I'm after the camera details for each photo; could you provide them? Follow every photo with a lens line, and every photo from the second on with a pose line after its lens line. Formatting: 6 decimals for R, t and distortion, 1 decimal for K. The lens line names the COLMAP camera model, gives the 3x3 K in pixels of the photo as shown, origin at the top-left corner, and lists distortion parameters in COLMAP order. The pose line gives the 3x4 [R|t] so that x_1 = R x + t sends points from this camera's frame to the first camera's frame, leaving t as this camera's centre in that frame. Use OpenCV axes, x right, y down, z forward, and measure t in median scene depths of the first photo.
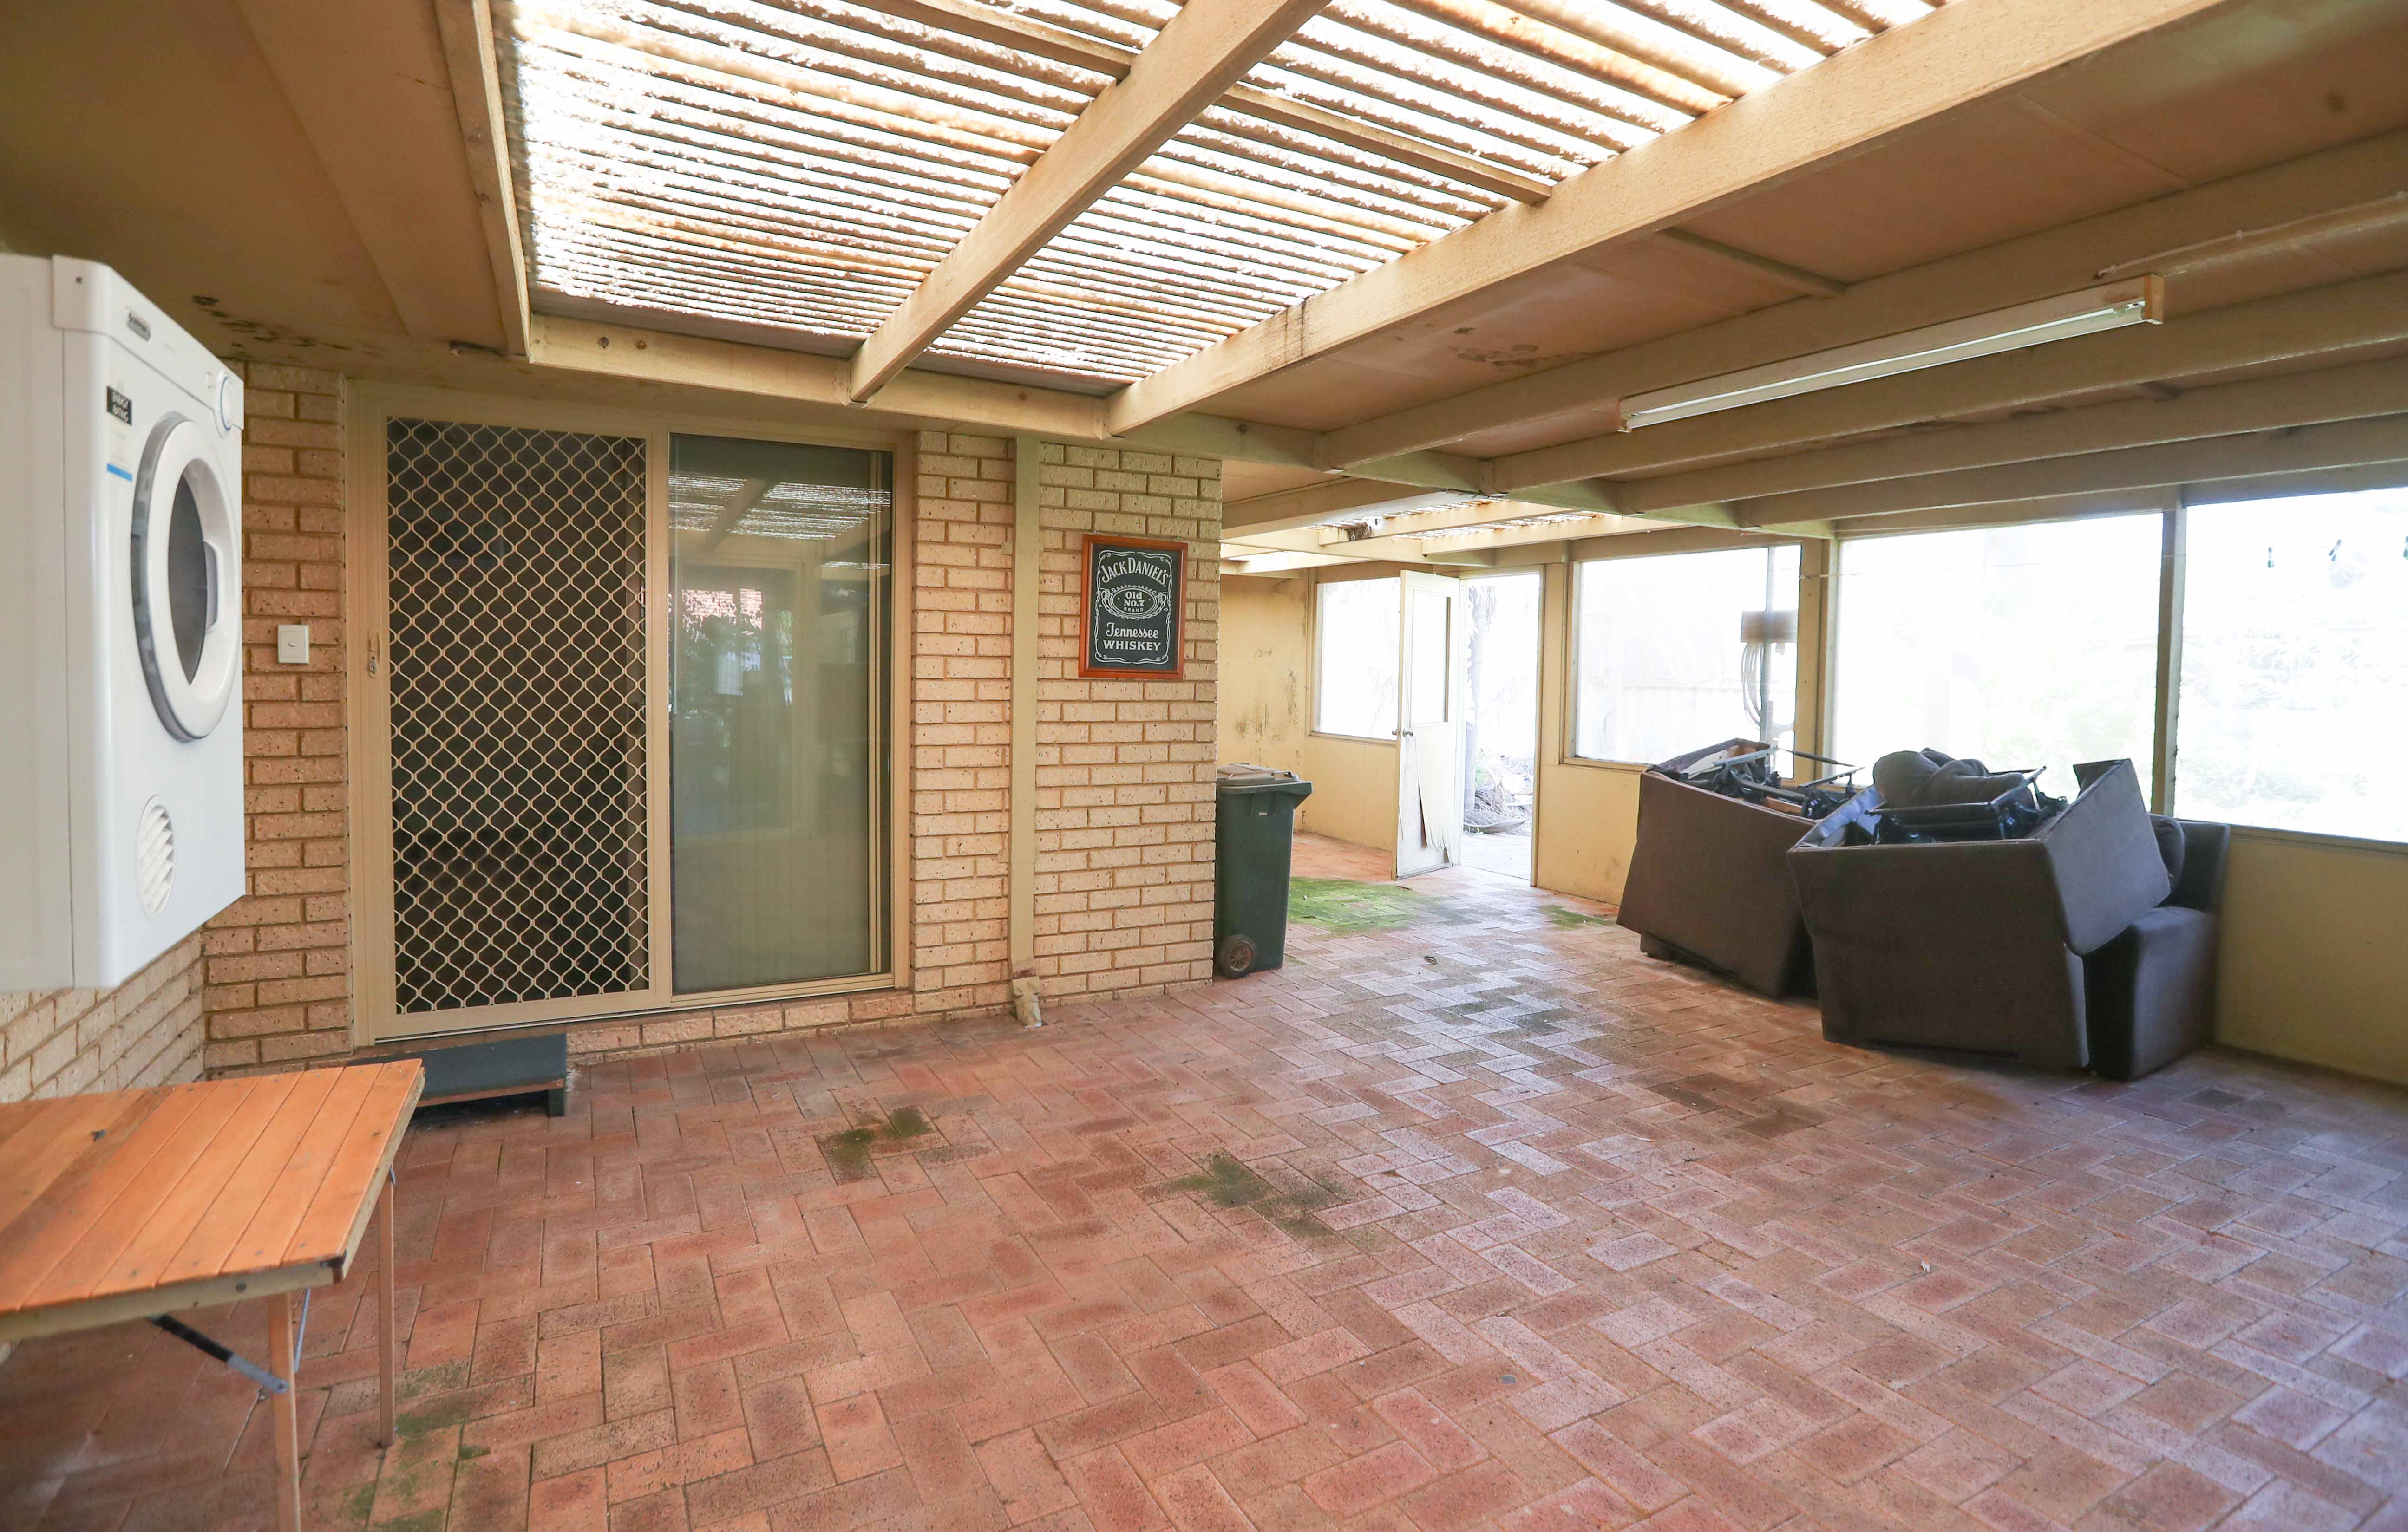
lens RADIAL K [[1154.5, 0, 1203.0], [0, 1154.5, 725.3], [0, 0, 1]] dist [-0.057641, 0.016656]
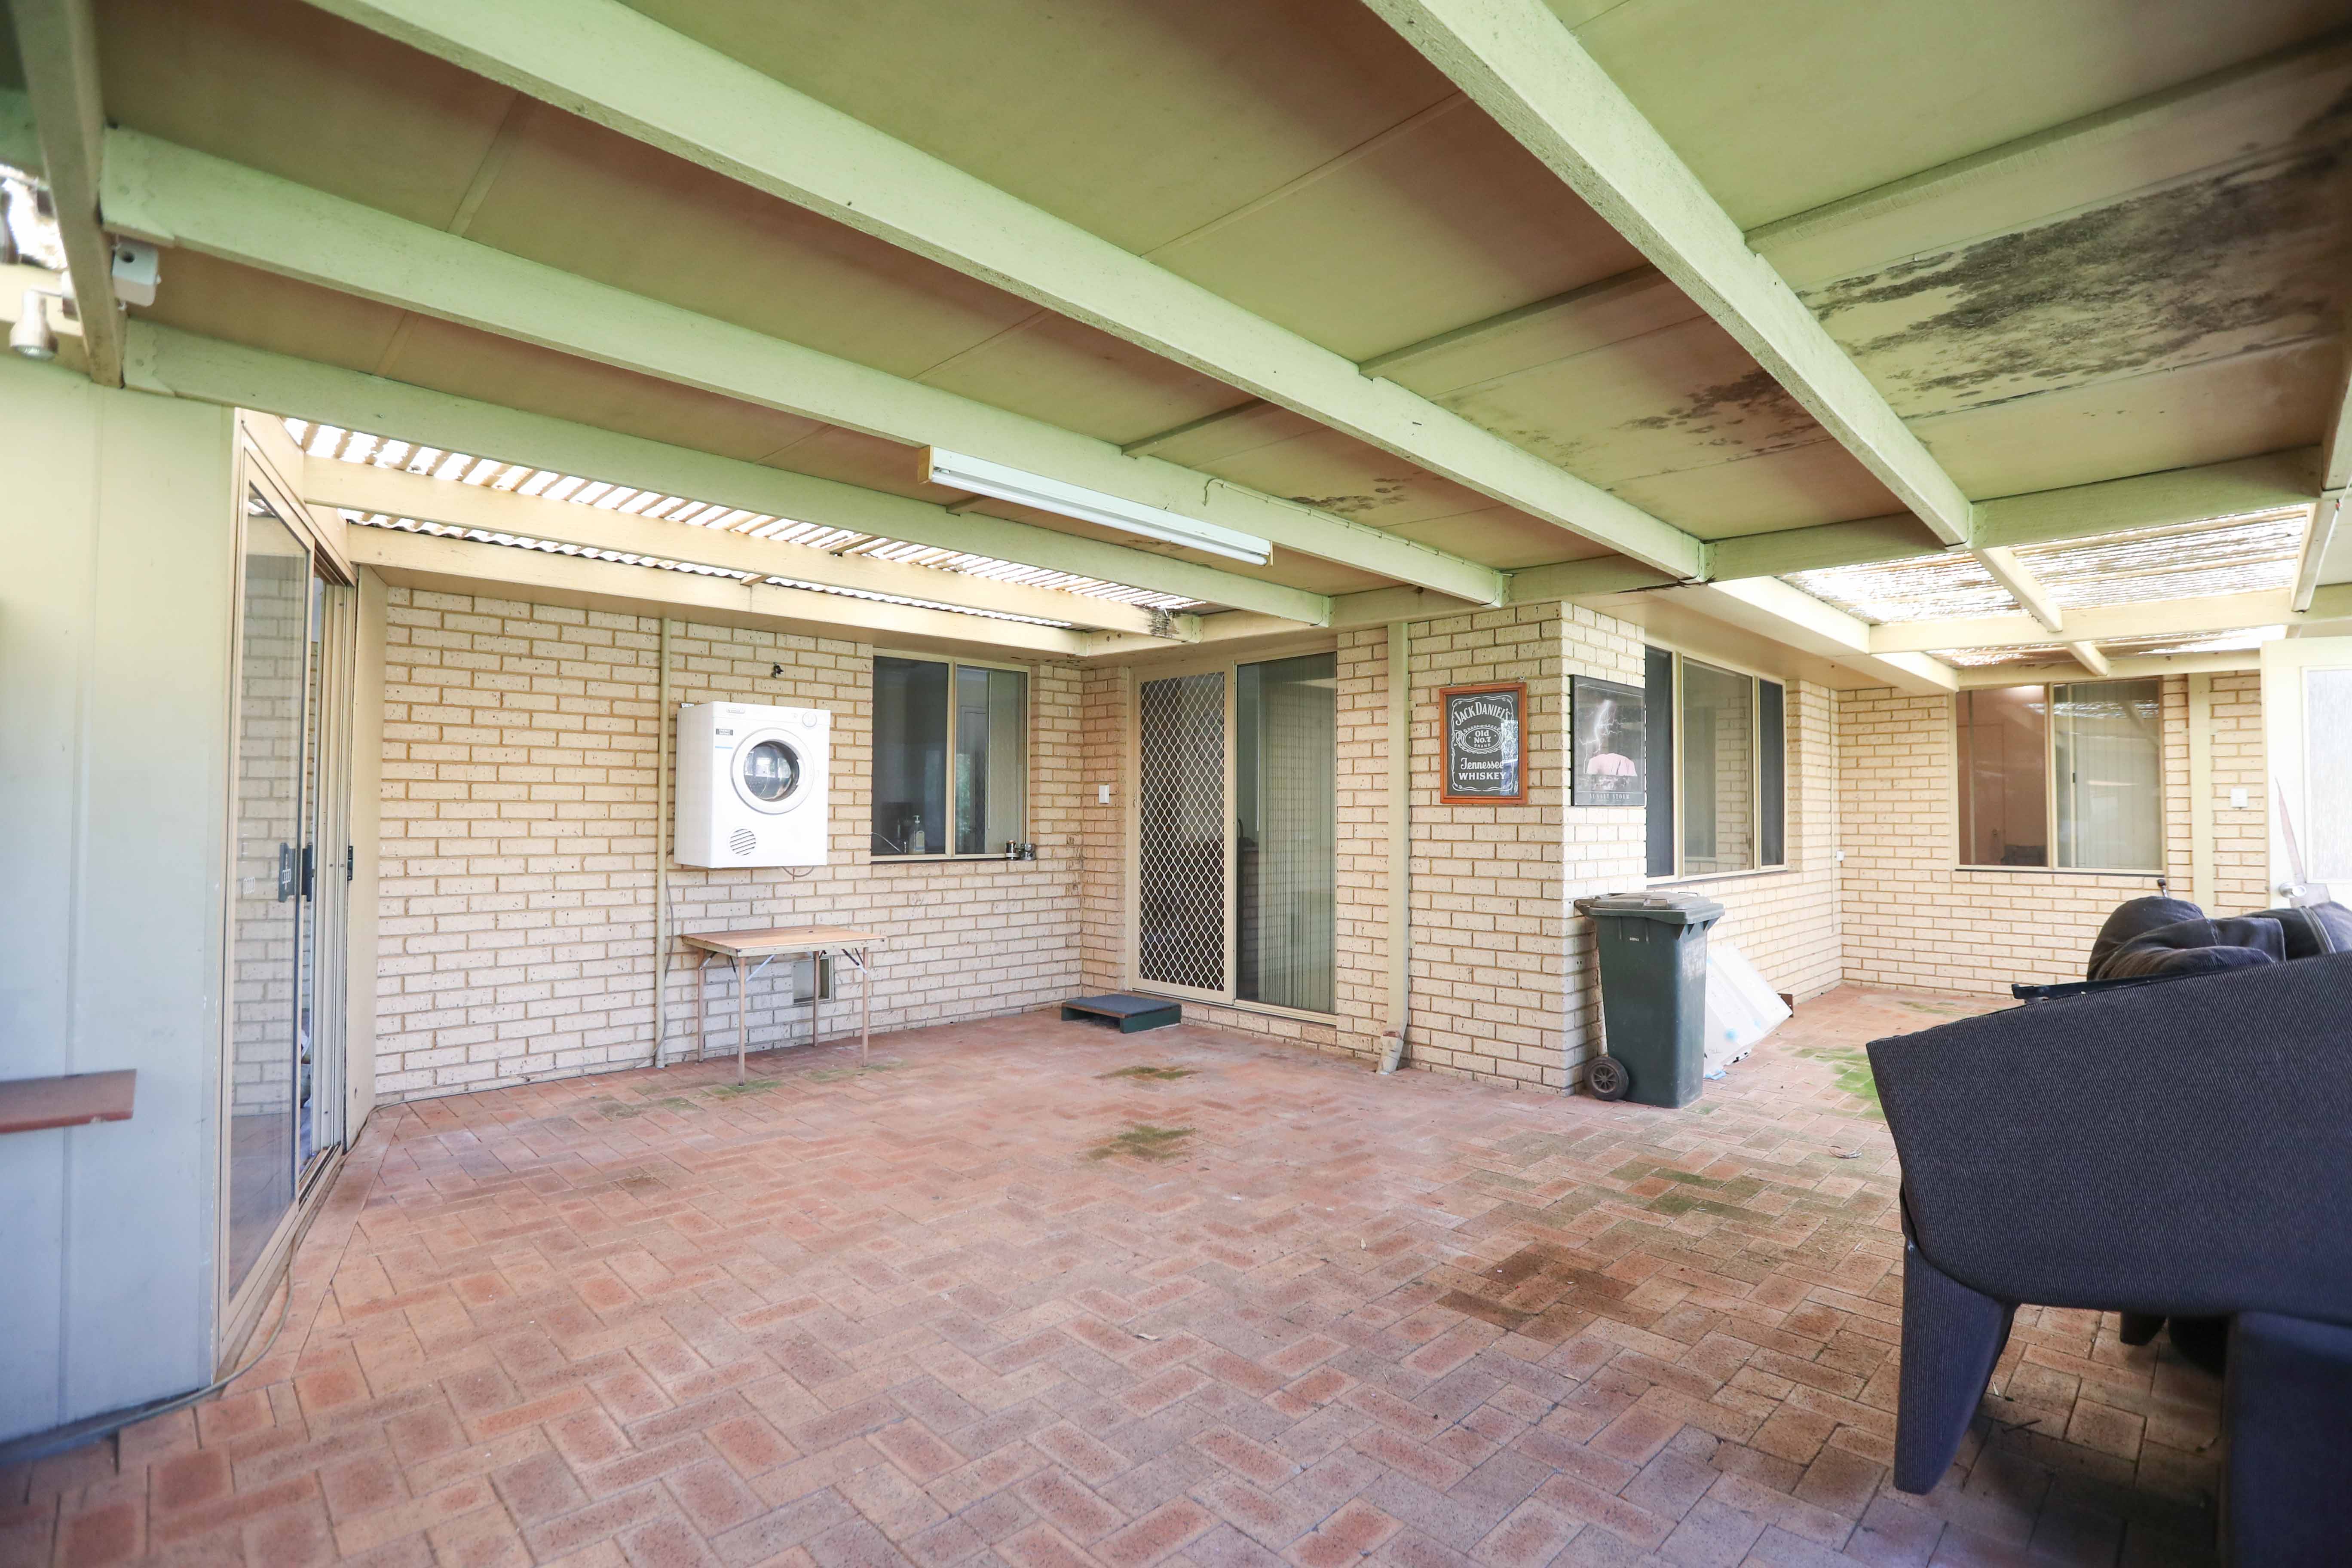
lens RADIAL K [[1076.5, 0, 1176.0], [0, 1076.5, 784.0], [0, 0, 1]] dist [-0.035316, 0.000144]
pose [[0.280068, -0.042534, -0.959037, 1.130536], [-0.044673, 0.997358, -0.057279, 0.019193], [0.958940, 0.058885, 0.277428, 0.502235]]
